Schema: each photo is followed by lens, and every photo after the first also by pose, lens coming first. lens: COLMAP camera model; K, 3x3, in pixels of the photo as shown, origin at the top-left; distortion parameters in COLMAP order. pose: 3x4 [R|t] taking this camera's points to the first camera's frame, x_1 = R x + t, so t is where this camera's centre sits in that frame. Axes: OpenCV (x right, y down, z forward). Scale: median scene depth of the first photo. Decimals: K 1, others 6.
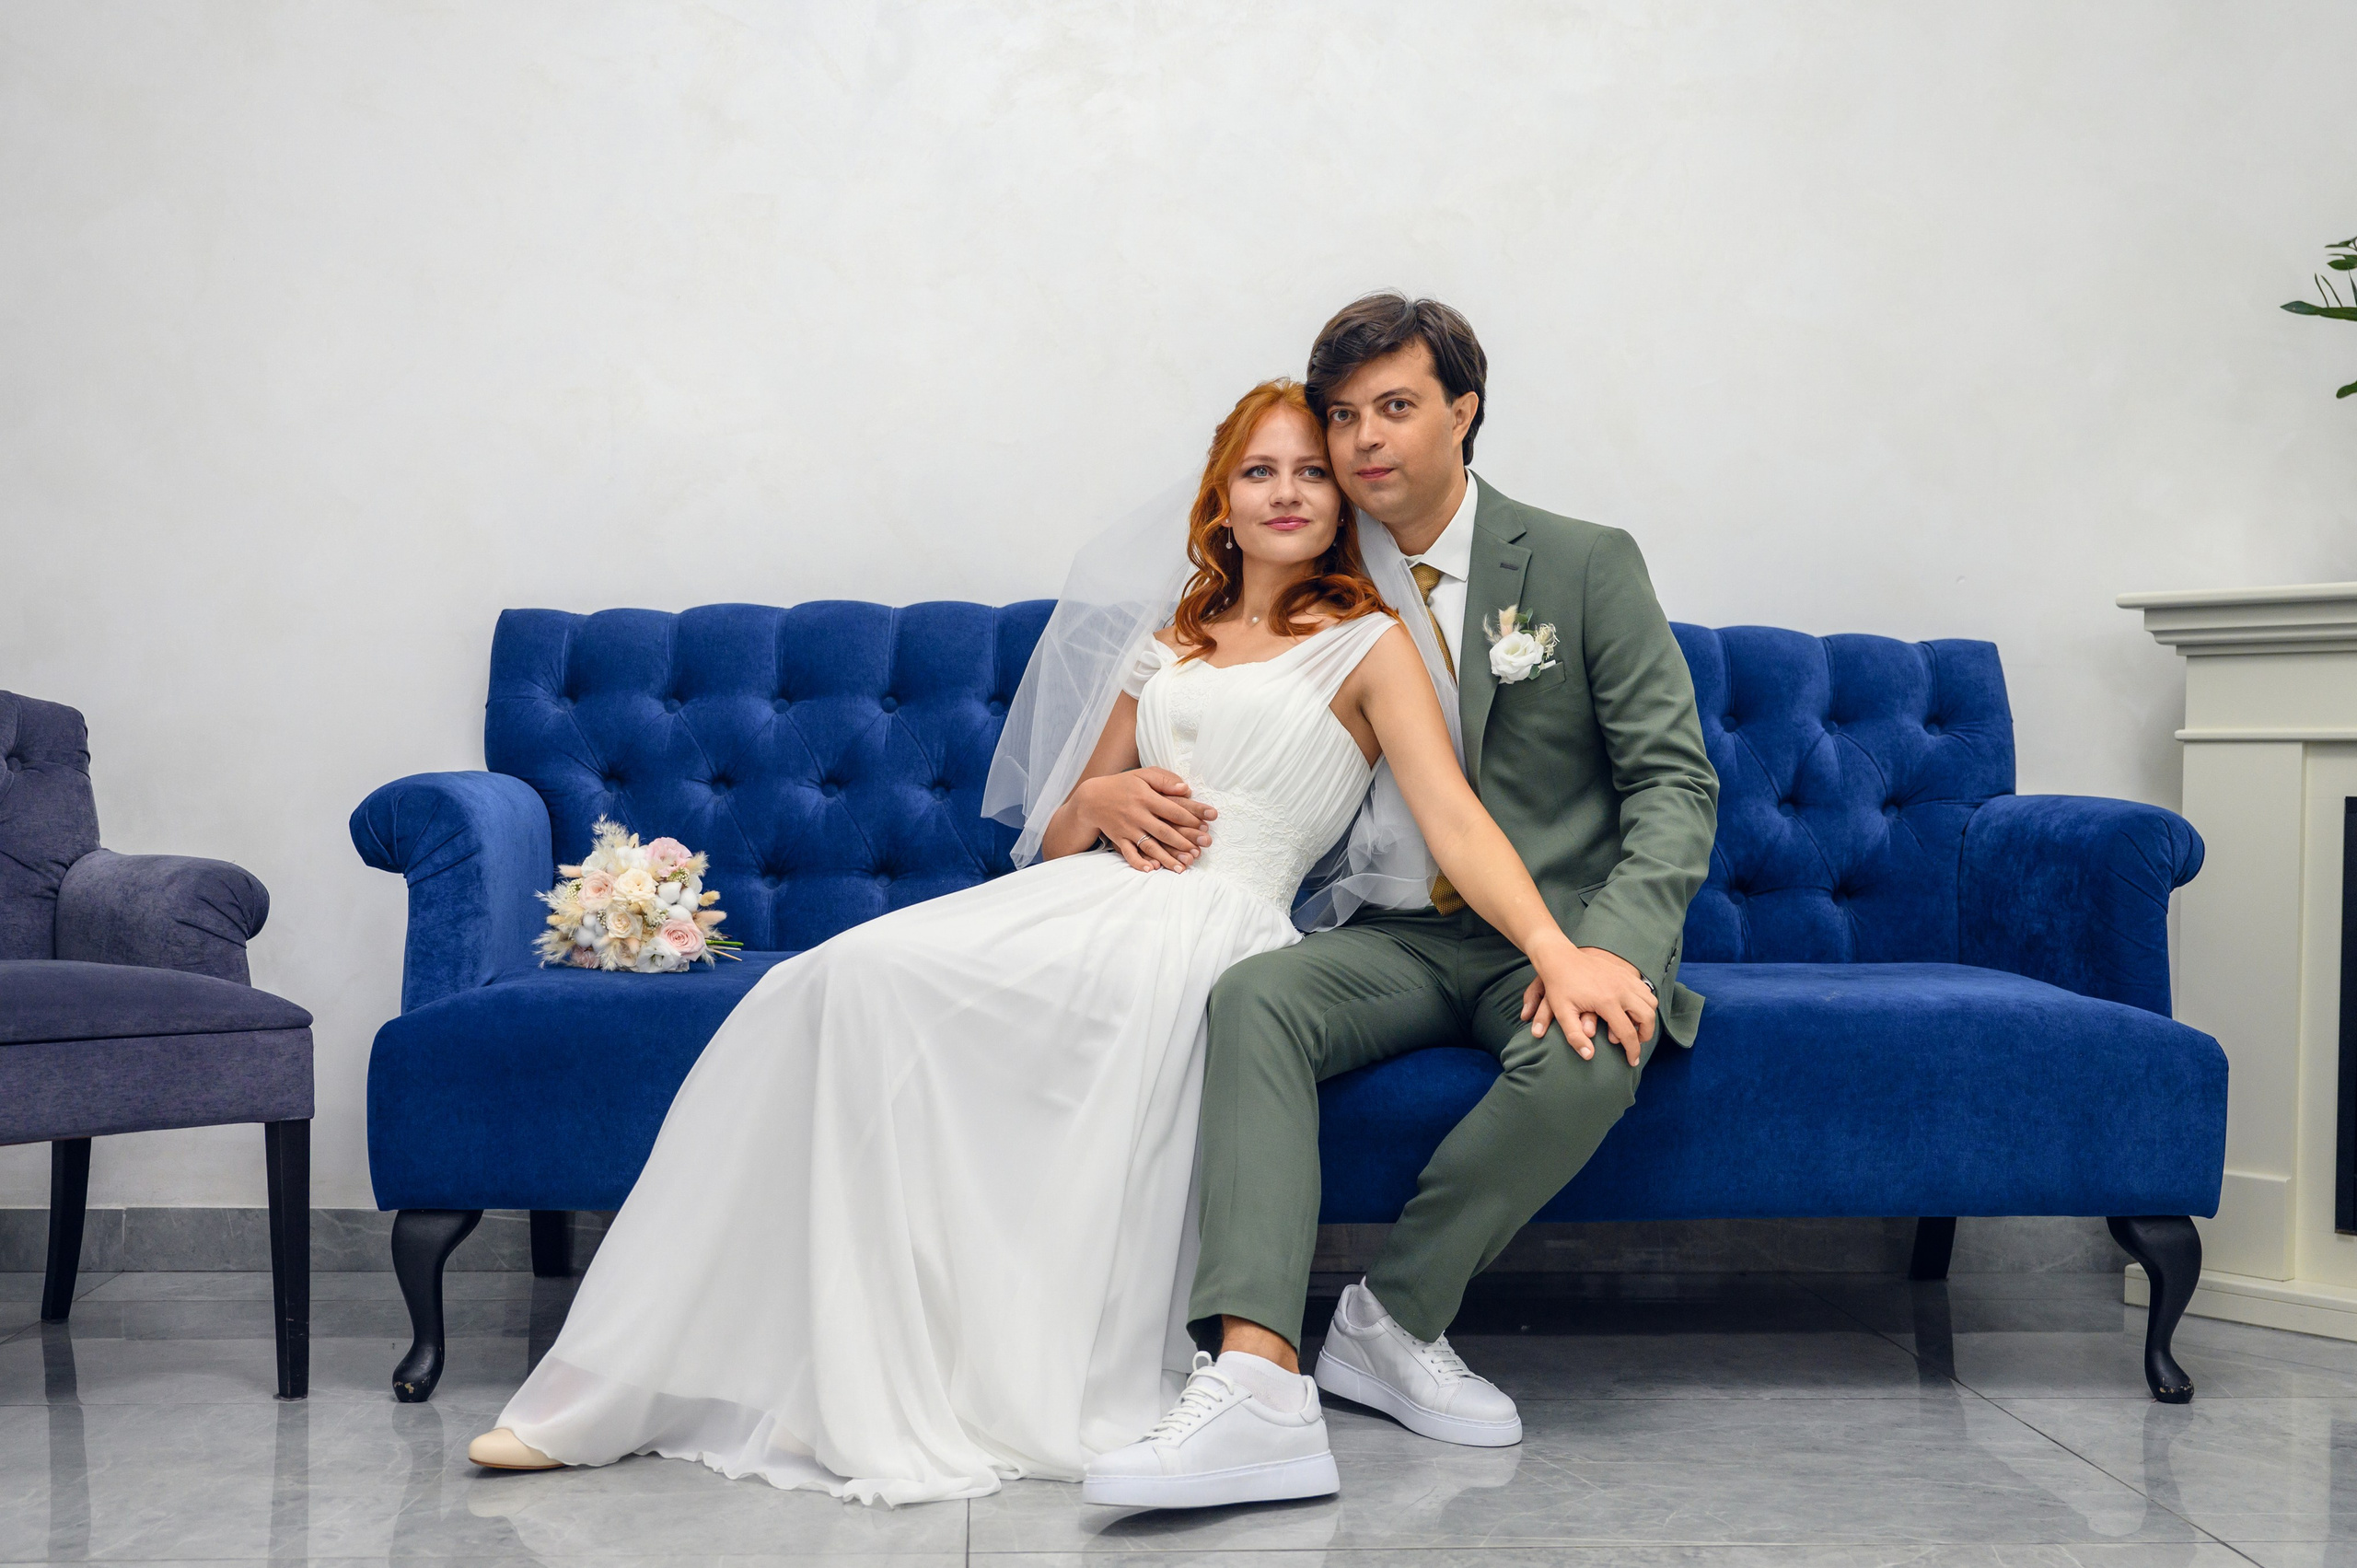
lens RADIAL K [[2720.4, 0, 1196.1], [0, 2720.4, 840.7], [0, 0, 1]] dist [0.017906, 0.000000]
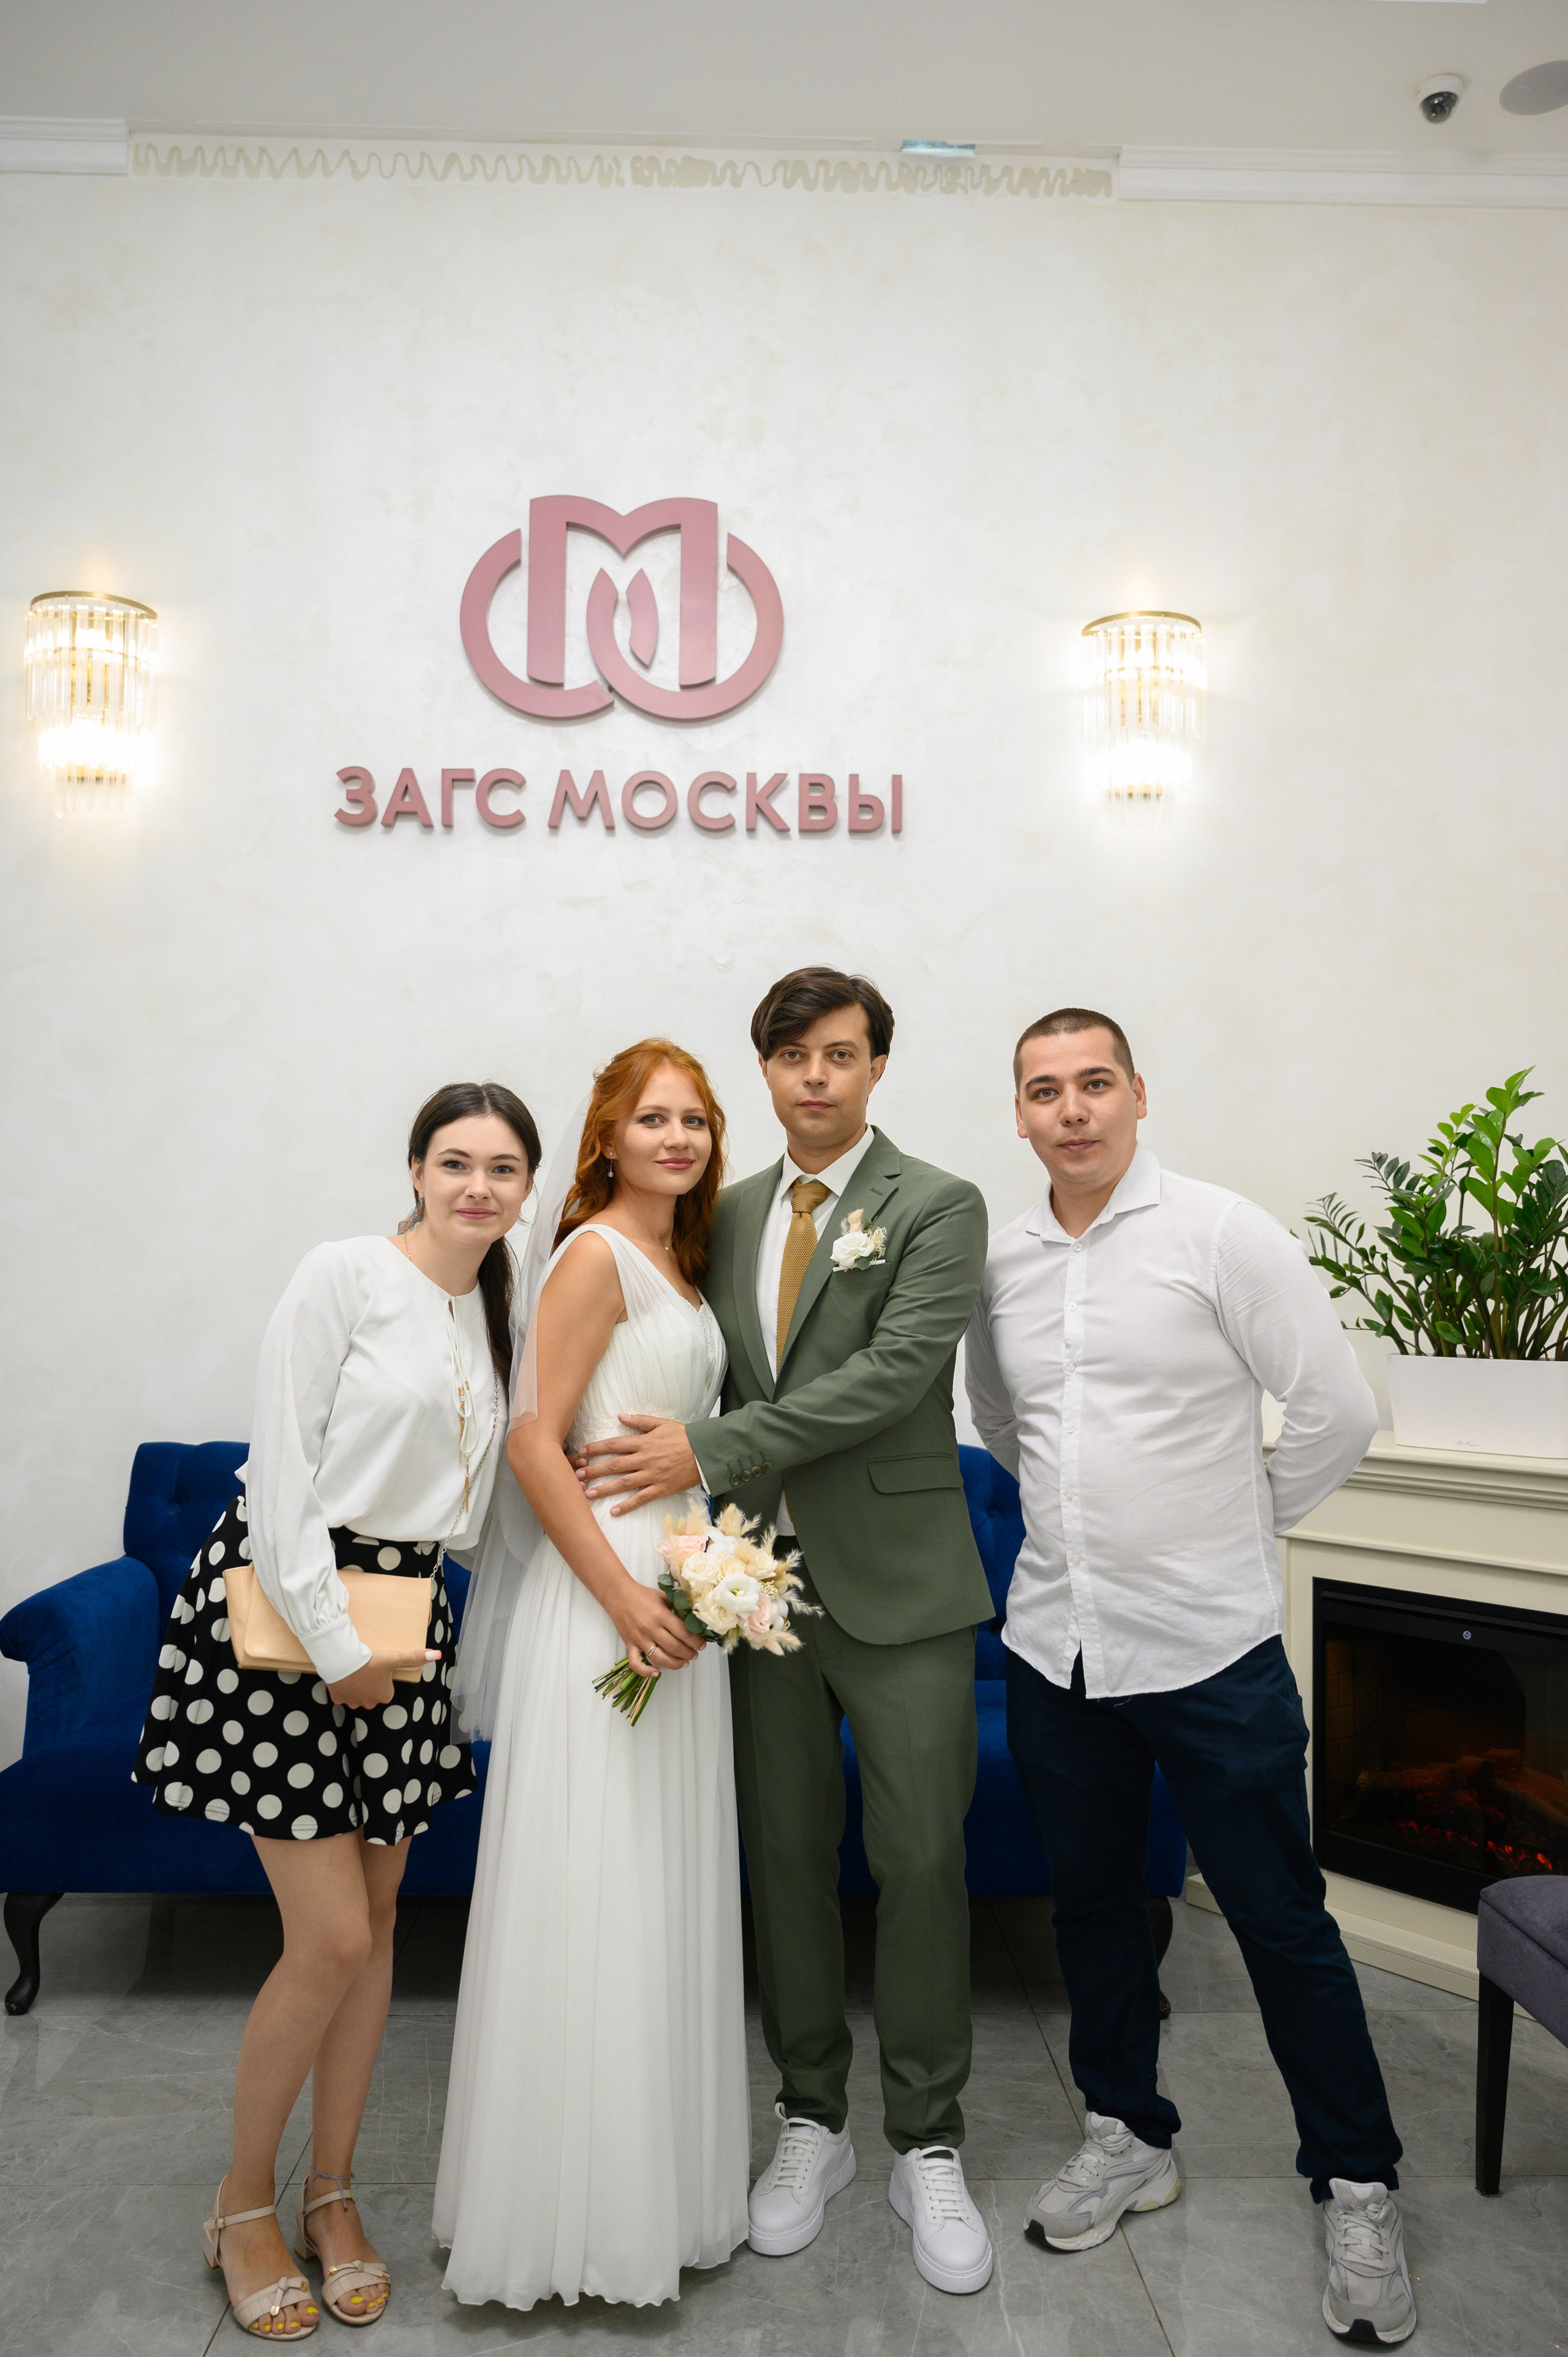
lens RADIAL K [[1857.6, 0, 783.5], [0, 1857.6, 1206.3], [0, 0, 1]] dist [-0.002107, 0.007114]
pose [[0.998672, -0.008241, -0.050853, 0.189976], [0.005505, 0.998541, -0.053722, -0.177752], [0.051222, 0.053371, 0.997260, -0.065914]]
